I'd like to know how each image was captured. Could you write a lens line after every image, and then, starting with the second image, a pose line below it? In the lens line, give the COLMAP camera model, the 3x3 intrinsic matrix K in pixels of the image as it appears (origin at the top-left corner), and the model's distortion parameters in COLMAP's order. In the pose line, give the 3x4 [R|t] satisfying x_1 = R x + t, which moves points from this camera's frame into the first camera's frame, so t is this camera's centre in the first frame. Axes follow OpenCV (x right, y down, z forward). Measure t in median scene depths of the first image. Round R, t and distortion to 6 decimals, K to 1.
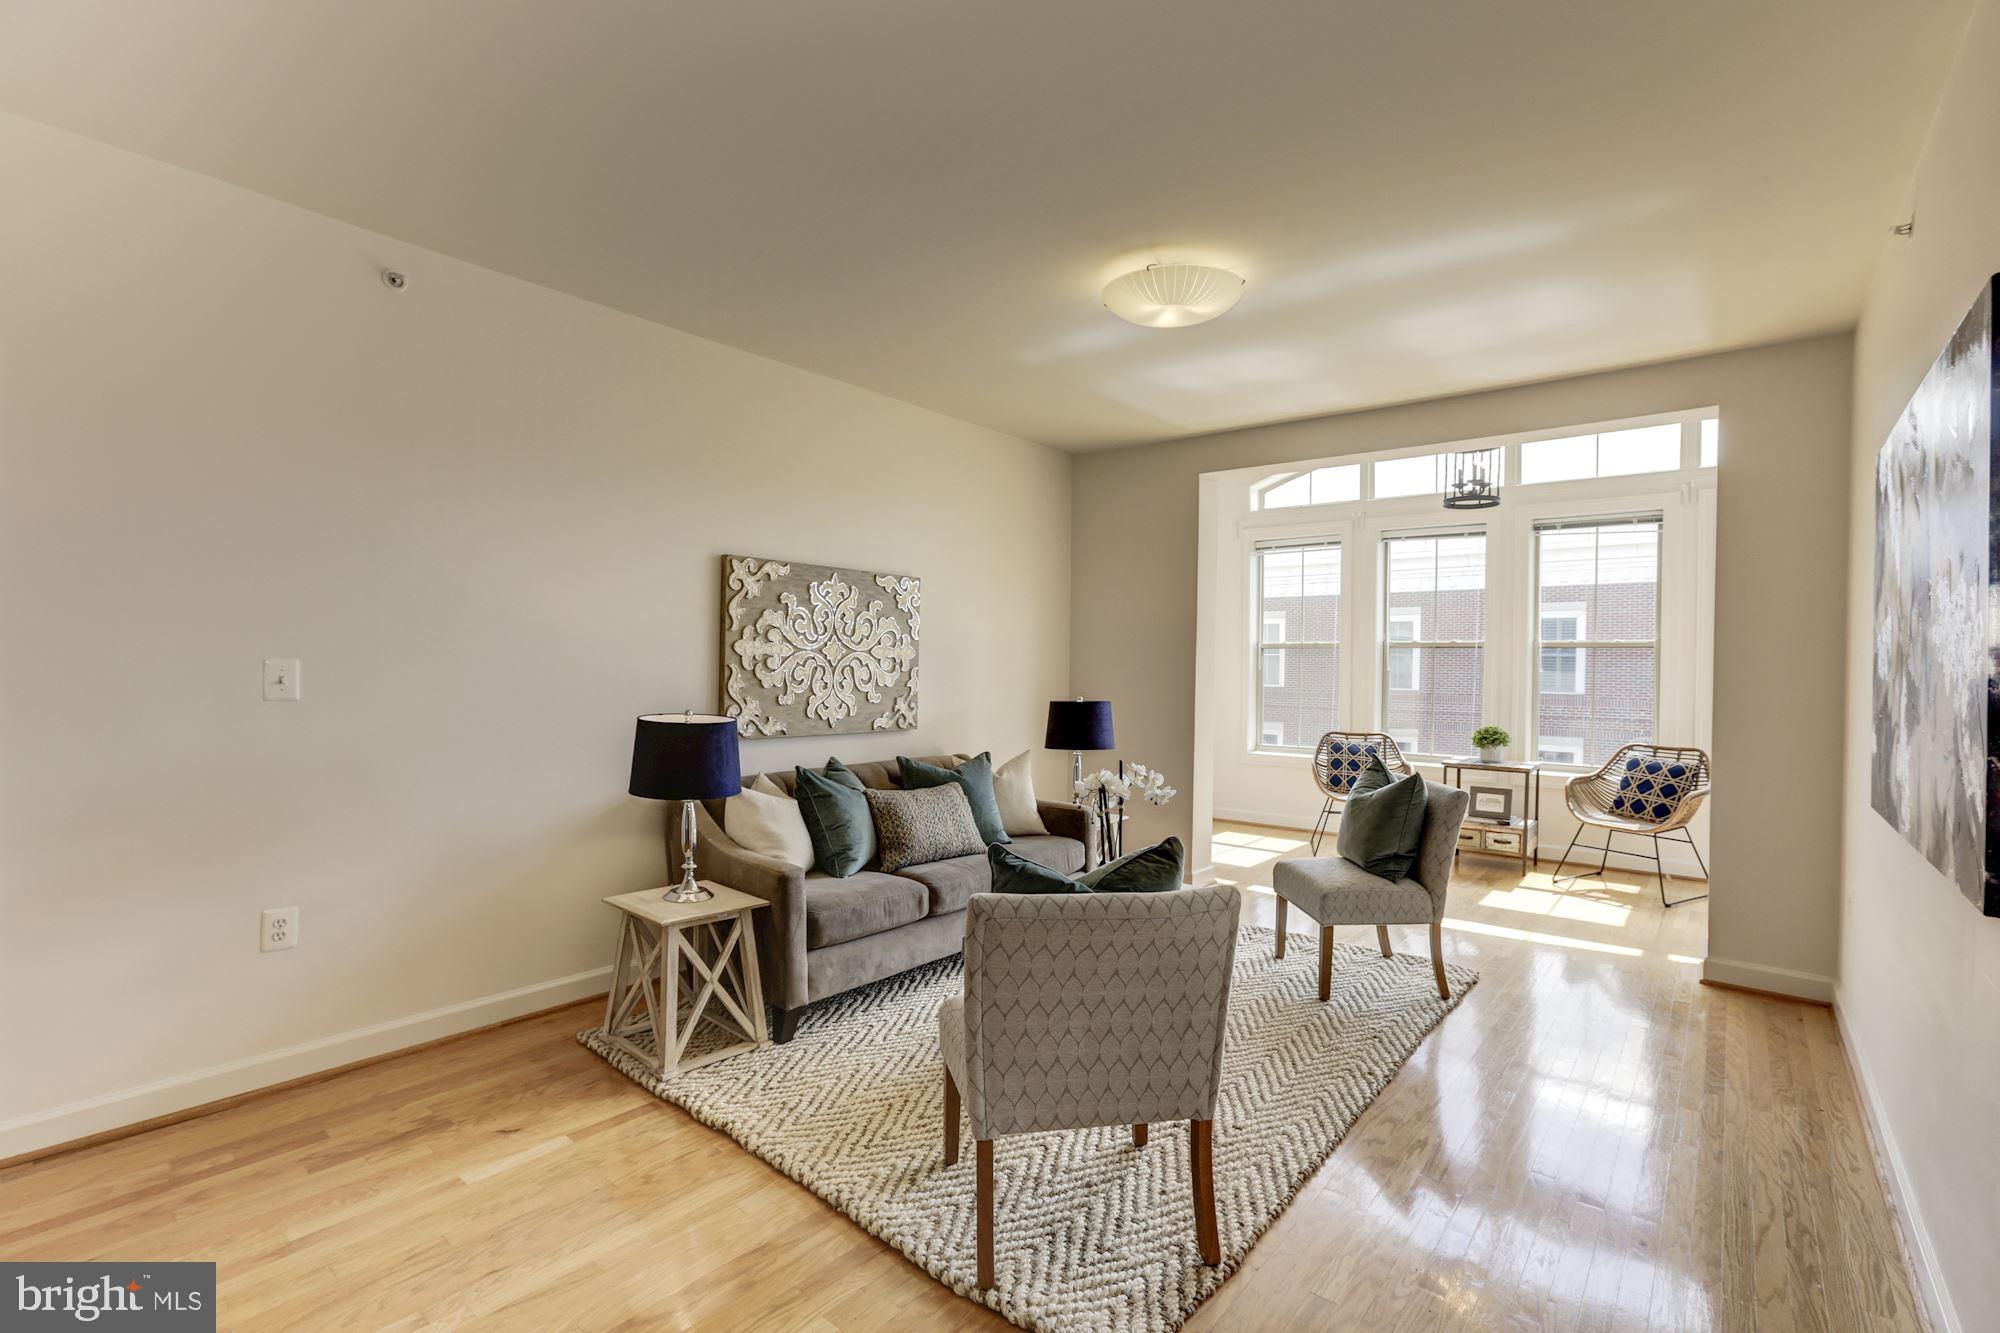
lens RADIAL K [[896.5, 0, 997.3], [0, 896.5, 662.9], [0, 0, 1]] dist [-0.036784, 0.016306]
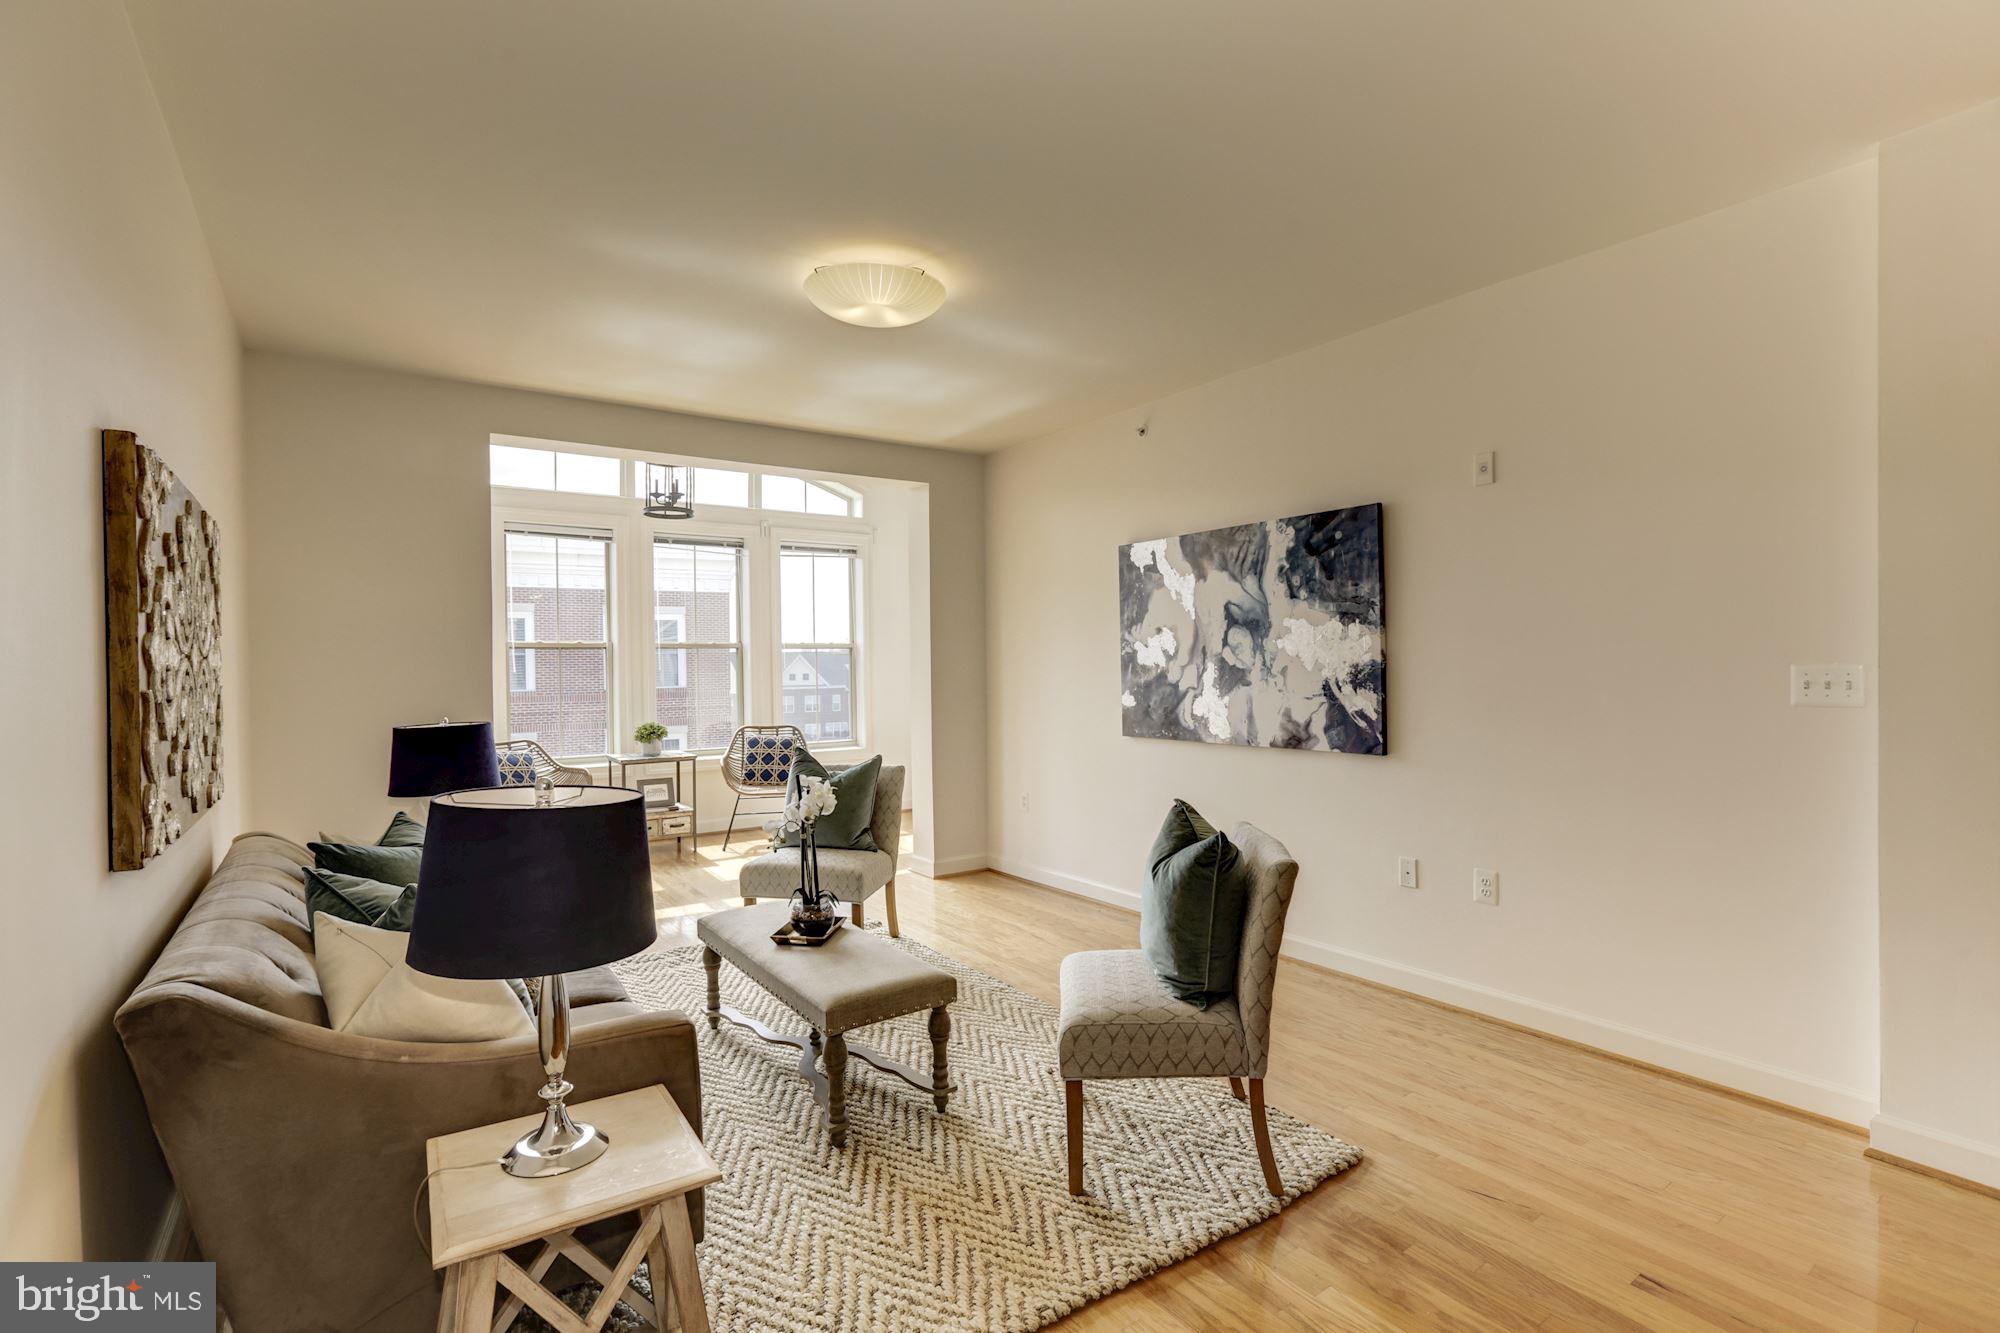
lens RADIAL K [[896.5, 0, 997.3], [0, 896.5, 662.9], [0, 0, 1]] dist [-0.036784, 0.016306]
pose [[0.267376, -0.014751, 0.963479, -0.477975], [0.014540, 0.999831, 0.011273, -0.007523], [-0.963483, 0.010995, 0.267545, 0.399815]]
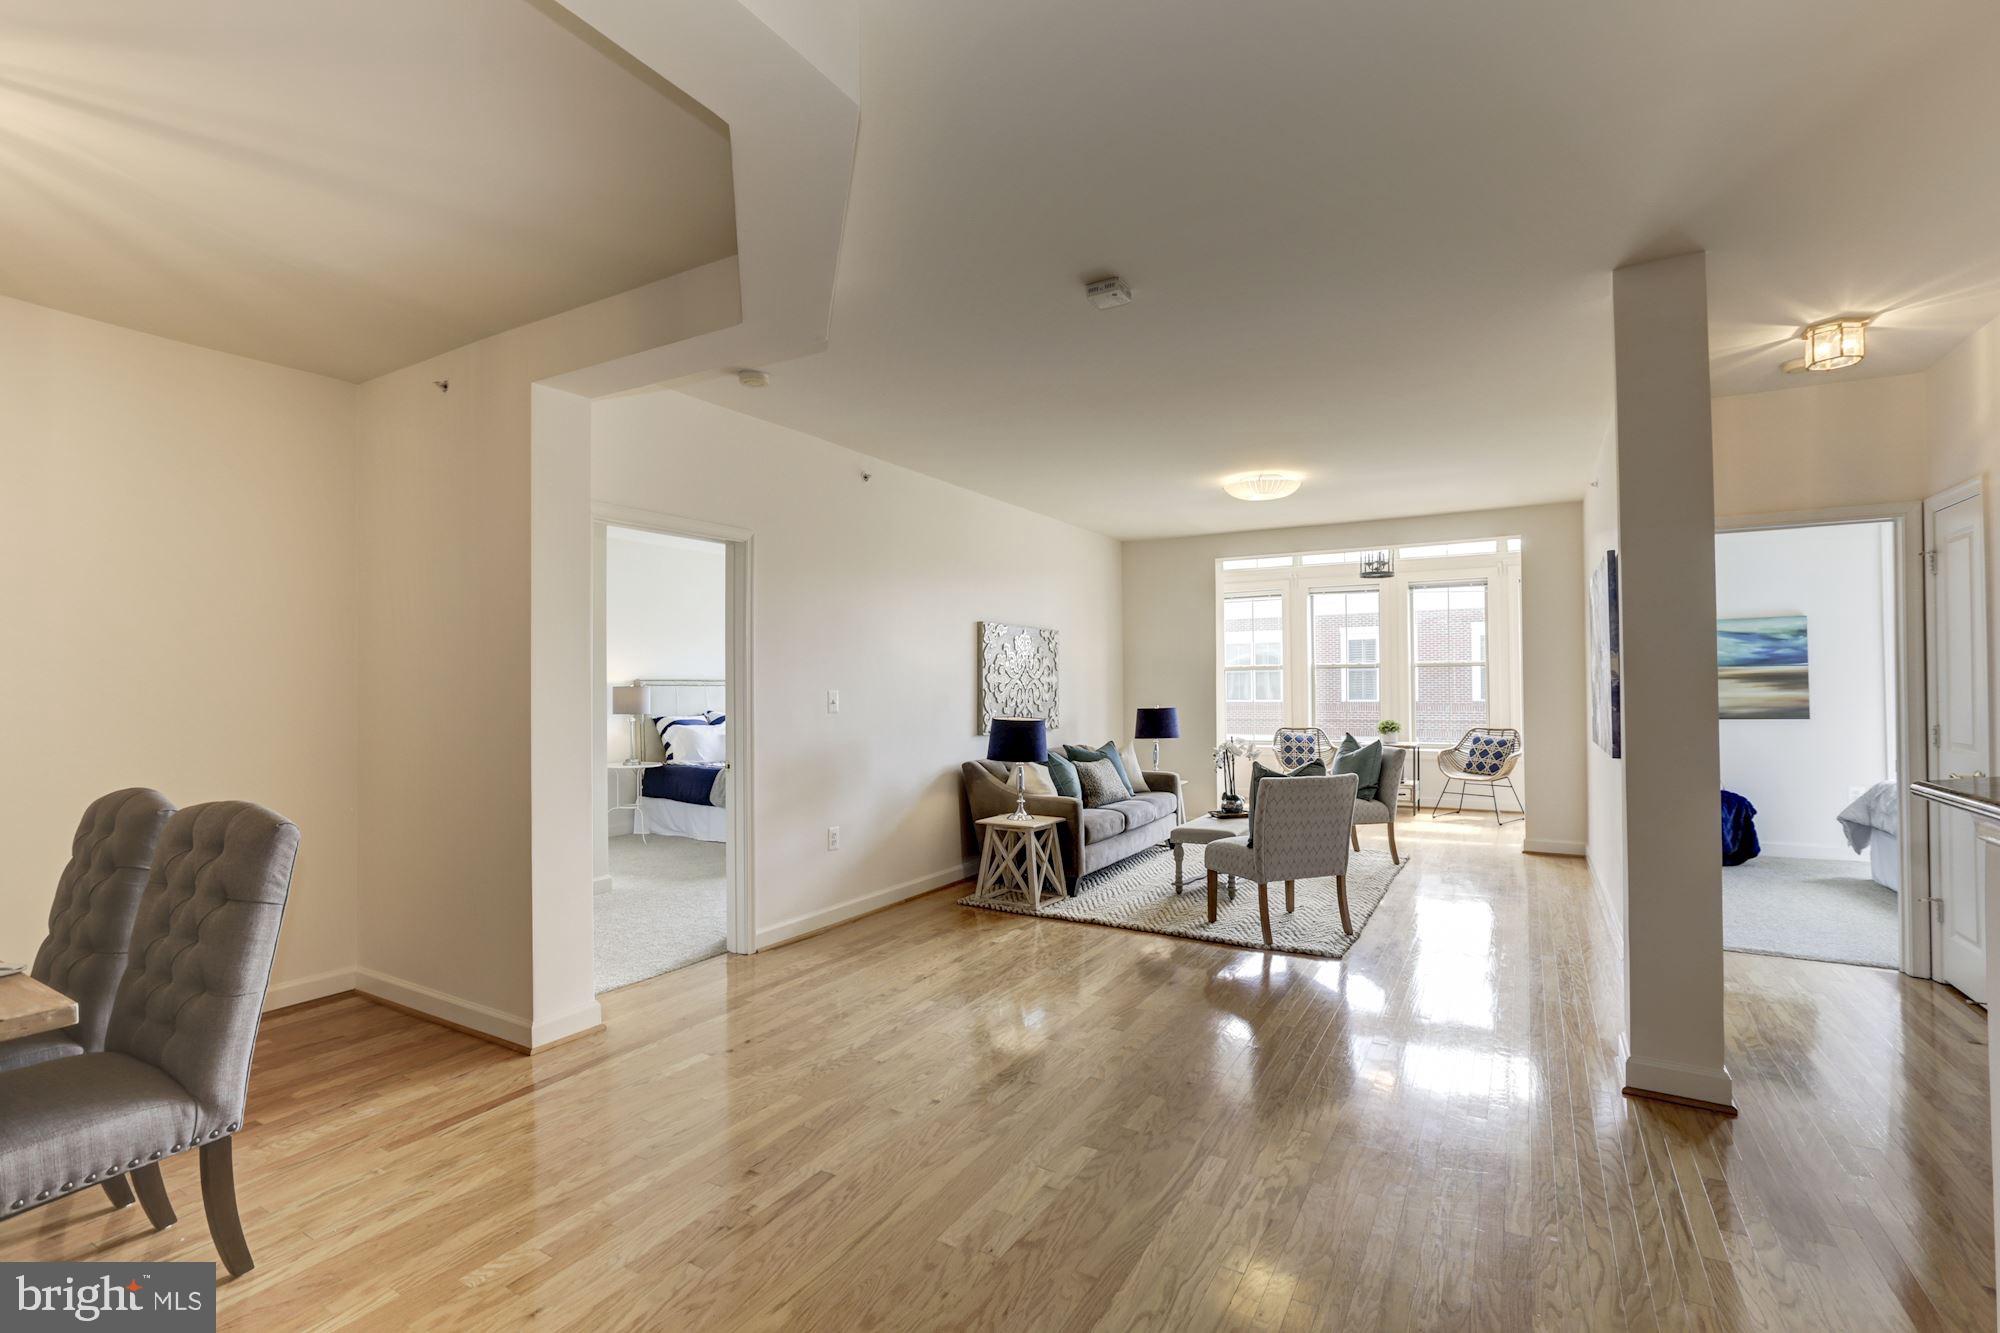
lens RADIAL K [[896.5, 0, 997.3], [0, 896.5, 662.9], [0, 0, 1]] dist [-0.036784, 0.016306]
pose [[0.987171, -0.017630, 0.158691, -0.447543], [0.021540, 0.999505, -0.022950, -0.006387], [-0.158207, 0.026074, 0.987062, -0.518665]]
